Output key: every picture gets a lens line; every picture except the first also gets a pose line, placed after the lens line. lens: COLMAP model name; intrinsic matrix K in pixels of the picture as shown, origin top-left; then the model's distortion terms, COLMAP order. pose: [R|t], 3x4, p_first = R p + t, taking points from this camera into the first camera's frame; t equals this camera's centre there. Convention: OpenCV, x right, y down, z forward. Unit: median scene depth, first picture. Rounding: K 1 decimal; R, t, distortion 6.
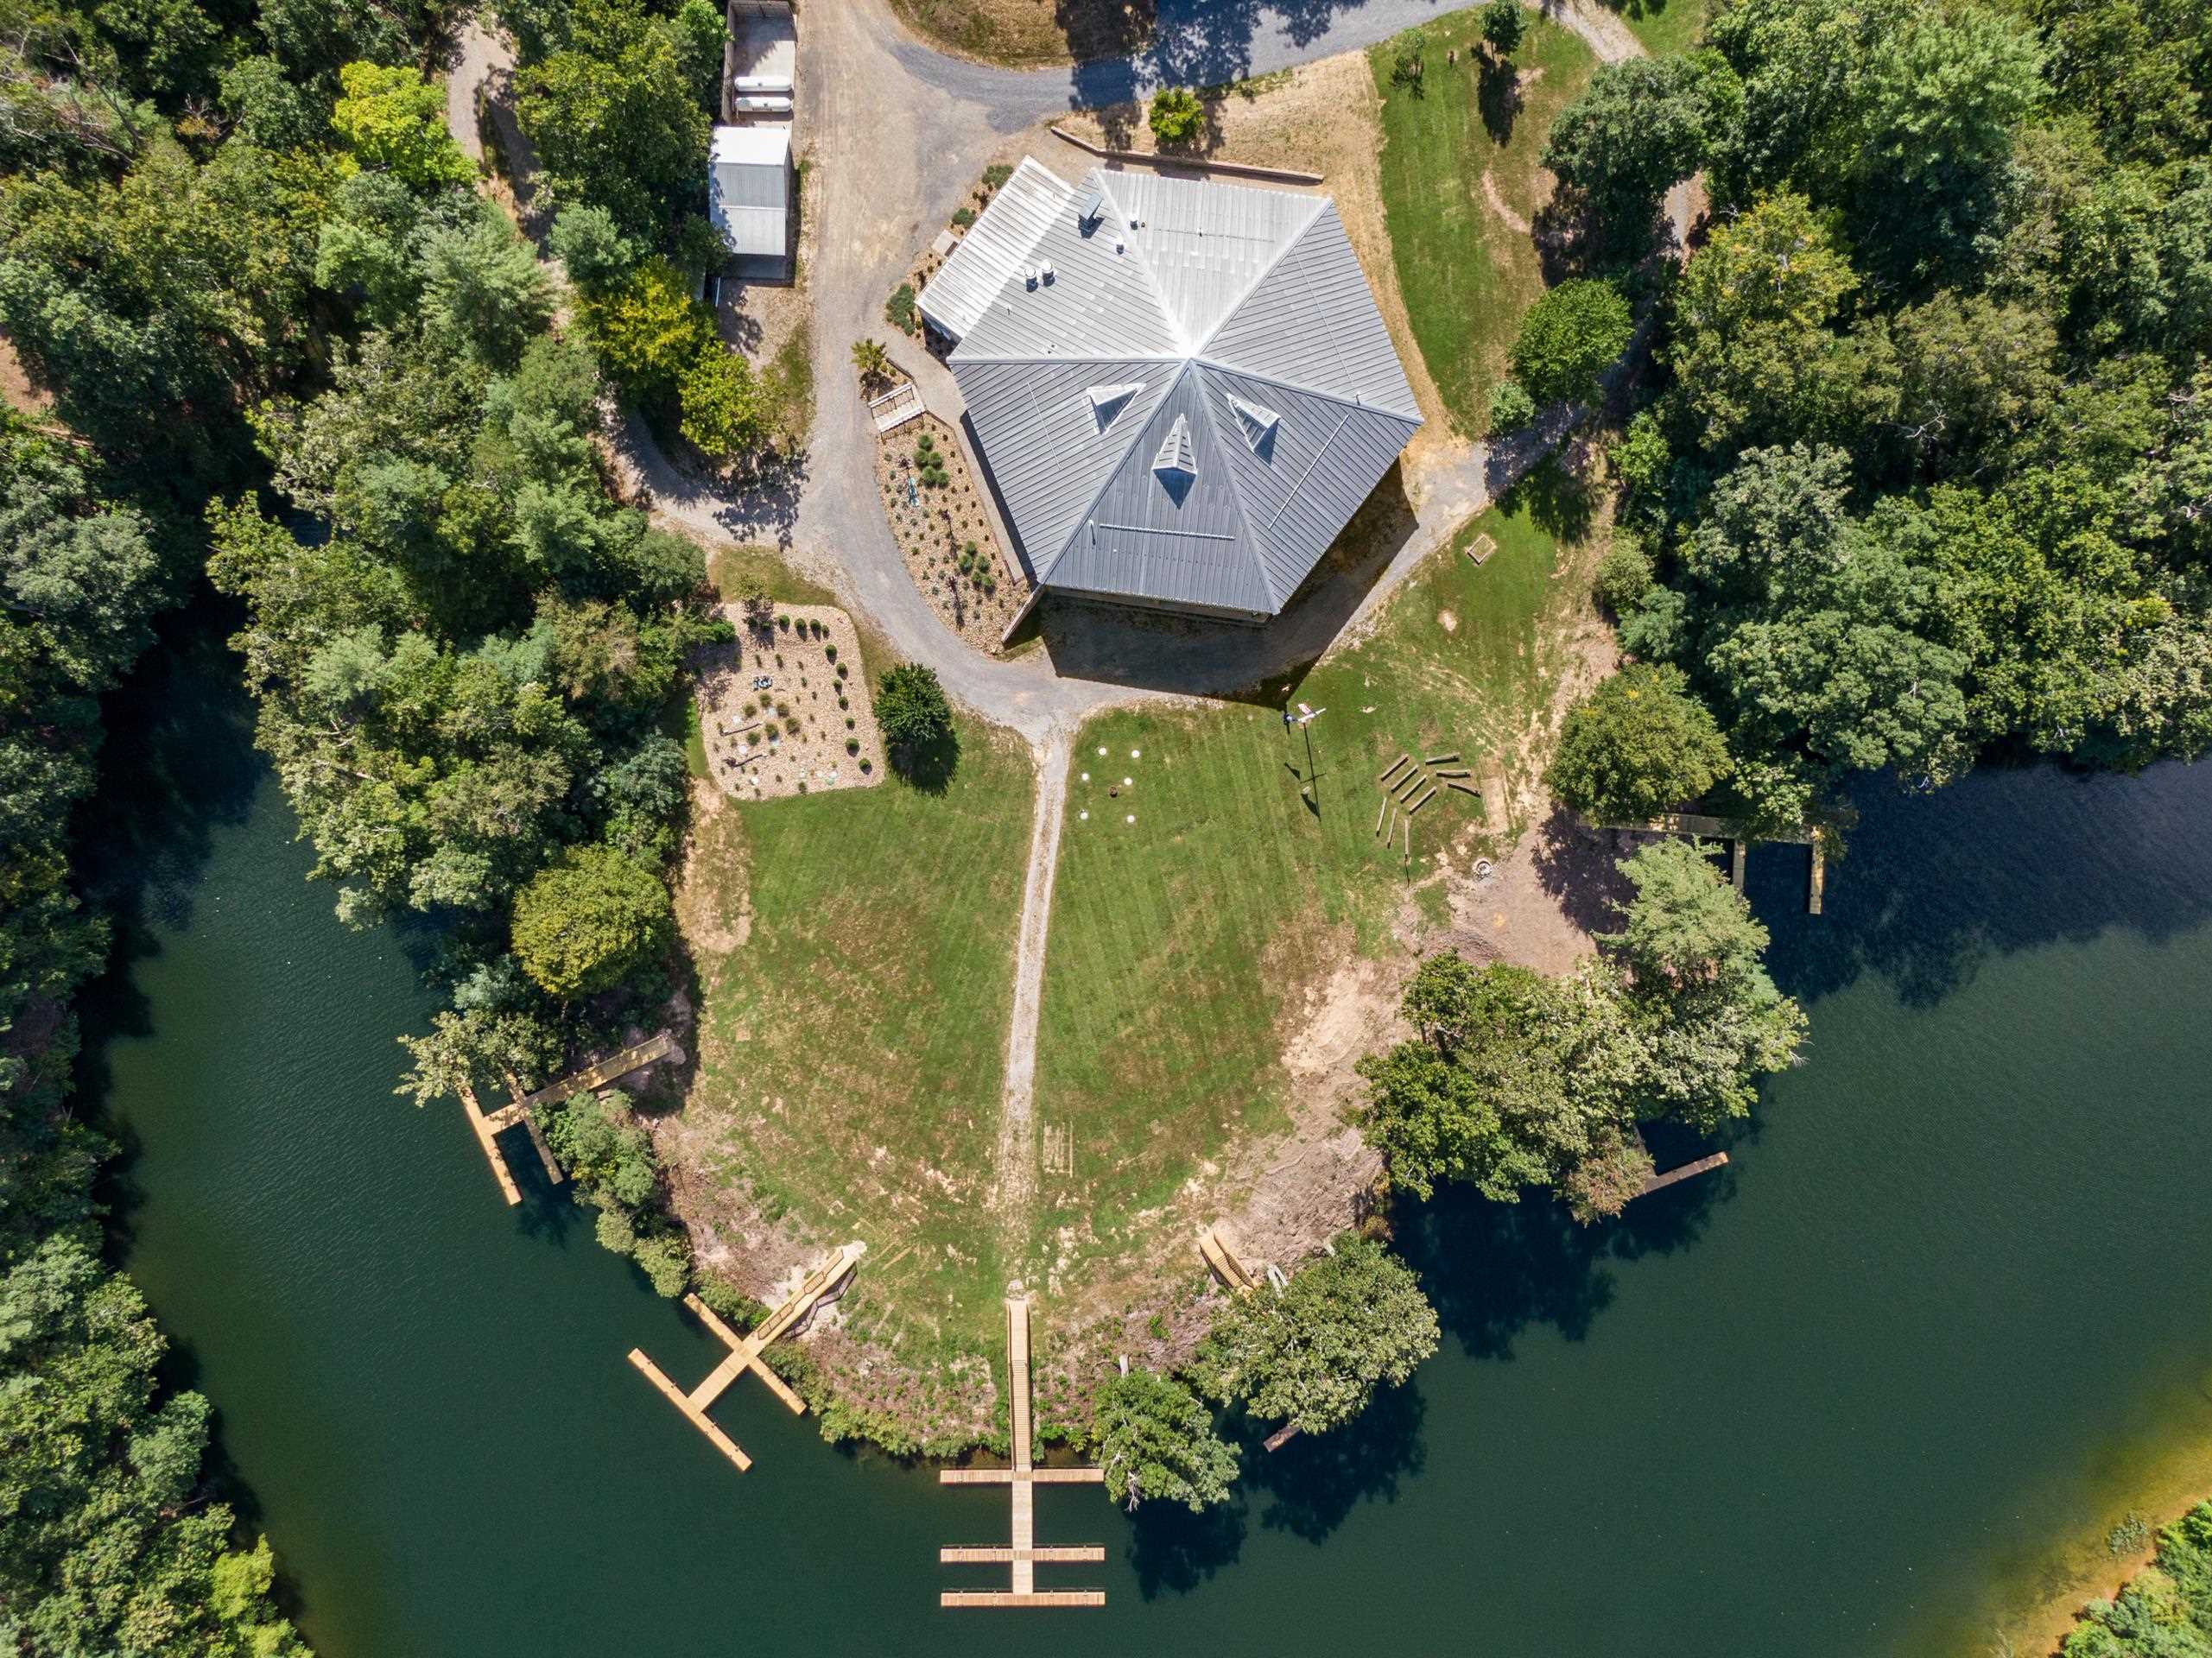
lens RADIAL K [[1598.2, 0, 1106.0], [0, 1598.2, 829.0], [0, 0, 1]] dist [0.055965, -0.073473]
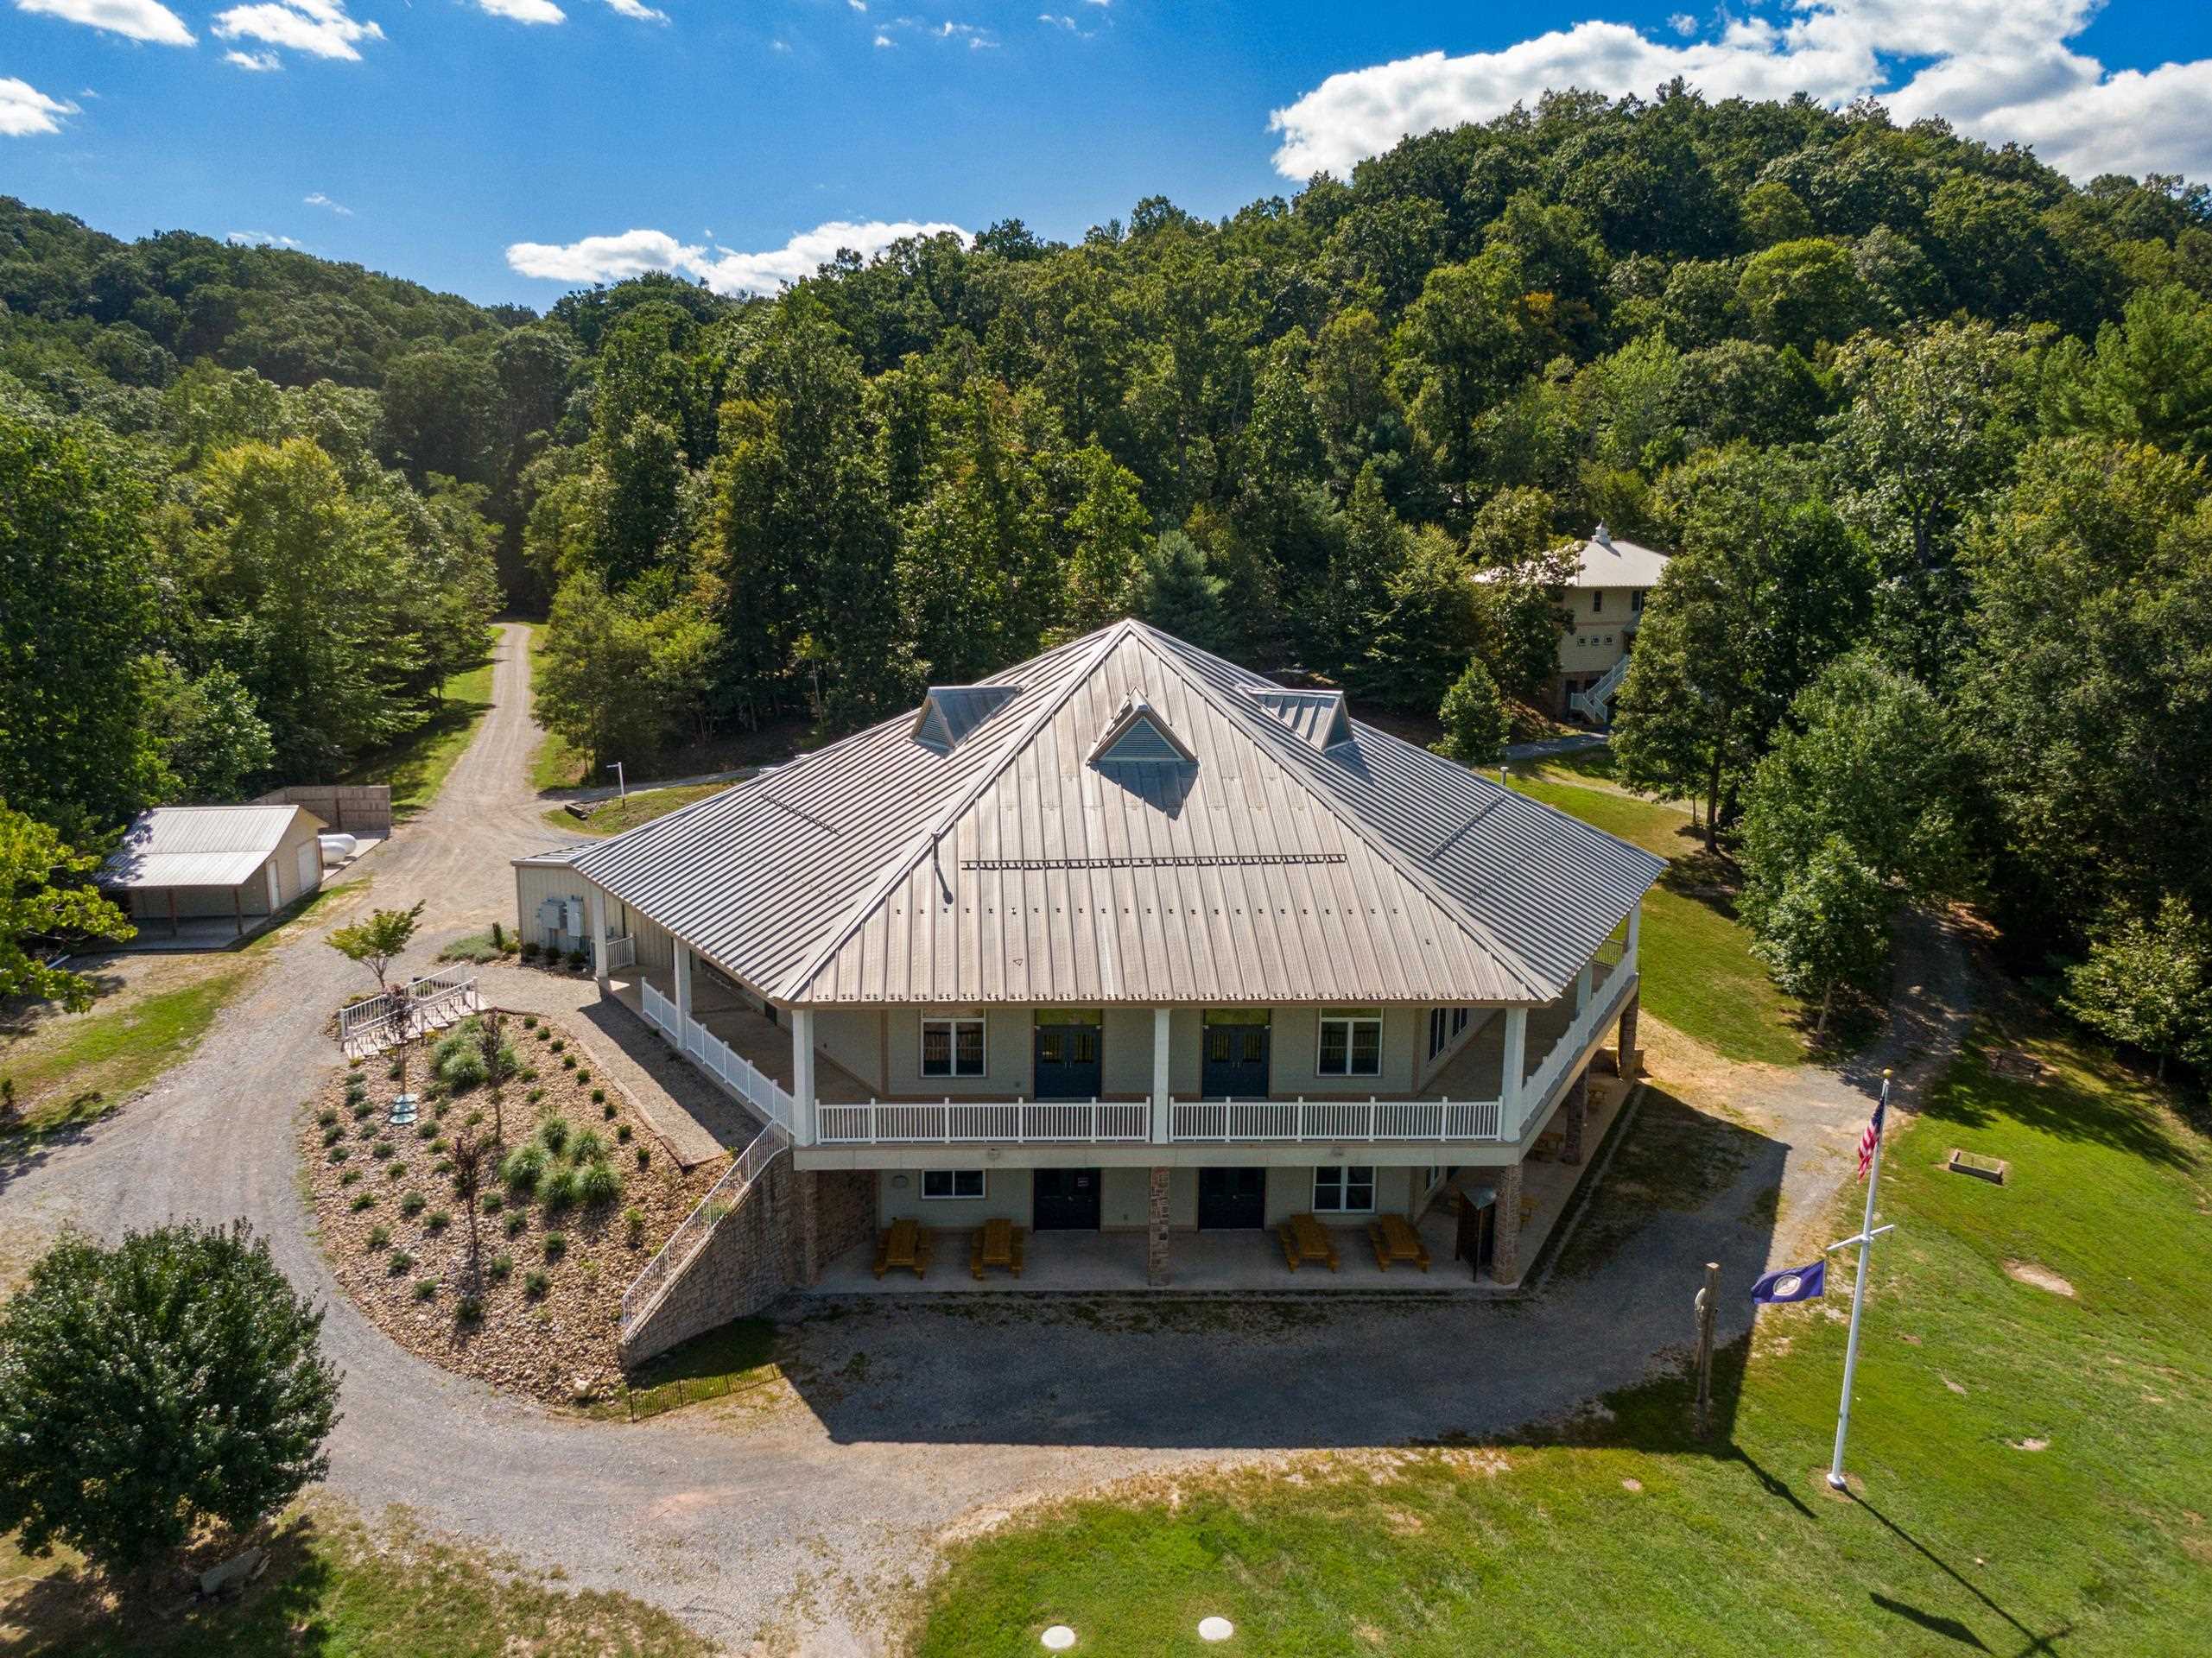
lens RADIAL K [[1605.5, 0, 1098.9], [0, 1605.5, 882.7], [0, 0, 1]] dist [-0.011055, -0.005261]
pose [[0.983937, -0.022750, 0.177061, -0.032198], [0.177989, 0.201160, -0.963252, 0.135177], [-0.013703, 0.979294, 0.201978, 0.861282]]
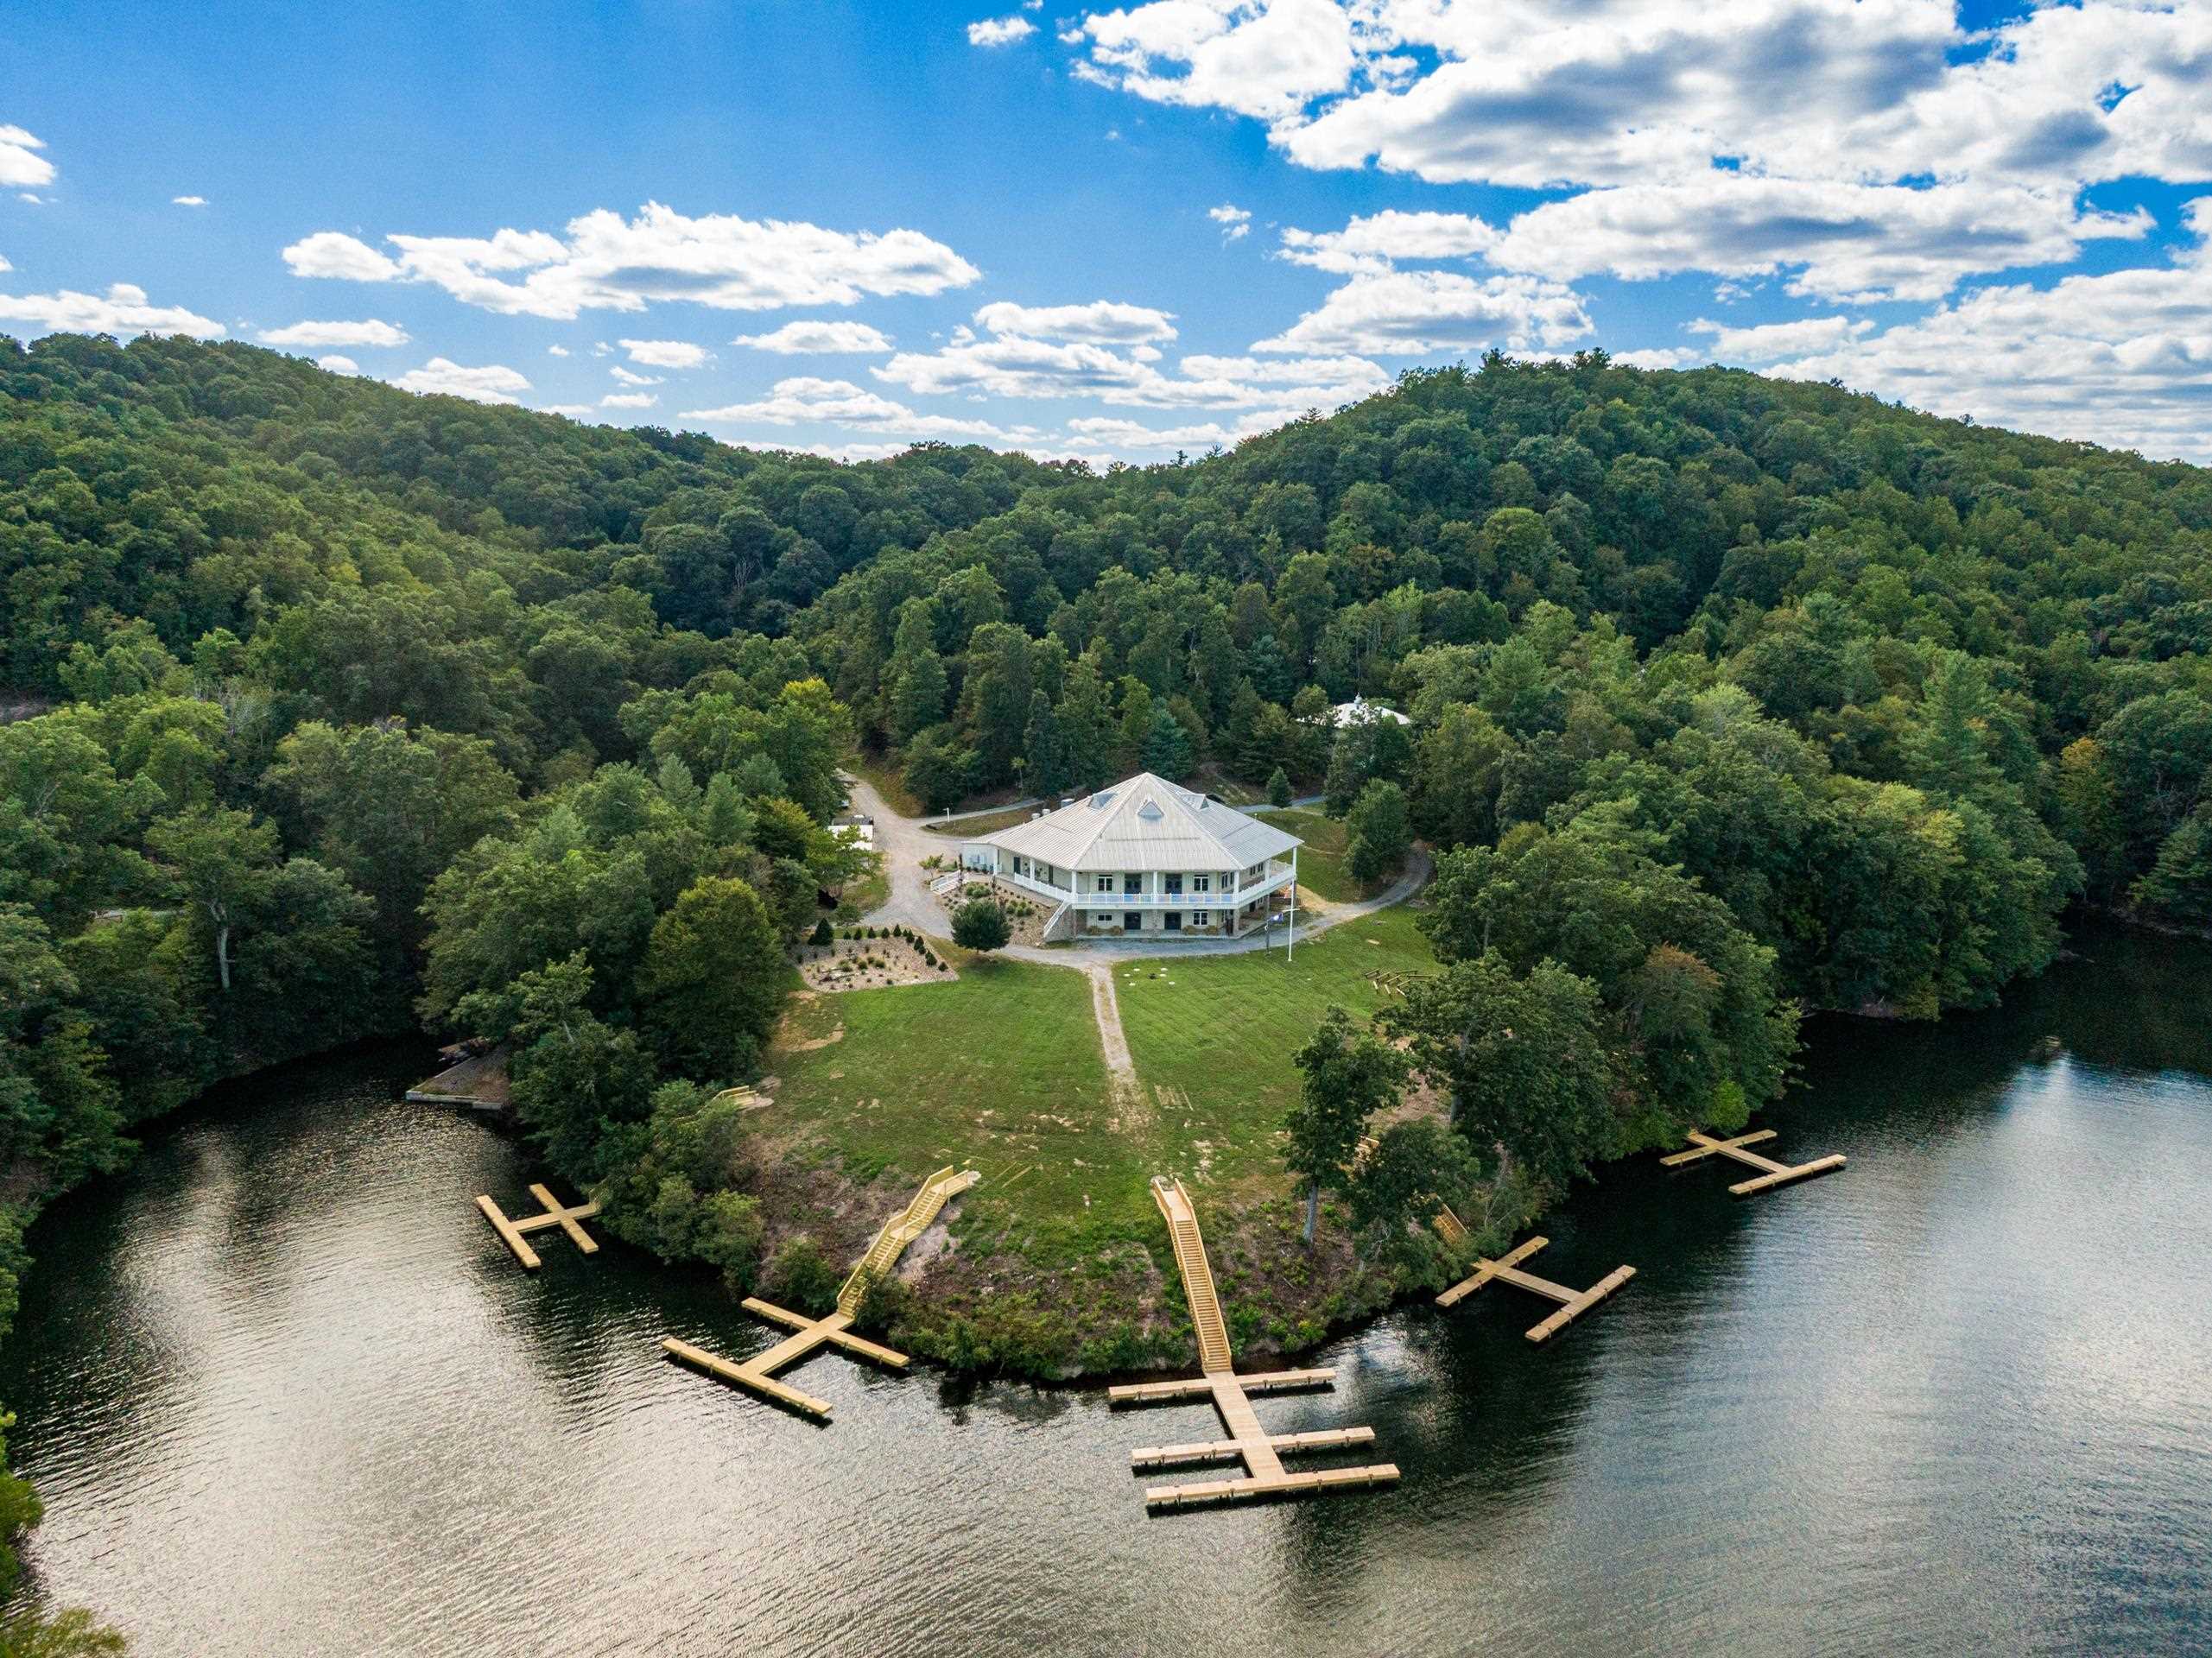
lens RADIAL K [[1598.2, 0, 1106.0], [0, 1598.2, 829.0], [0, 0, 1]] dist [0.055965, -0.073473]
pose [[0.983937, -0.017166, 0.177686, -0.240707], [0.178128, 0.159812, -0.970943, 1.116546], [-0.011730, 0.986998, 0.160303, 0.701080]]
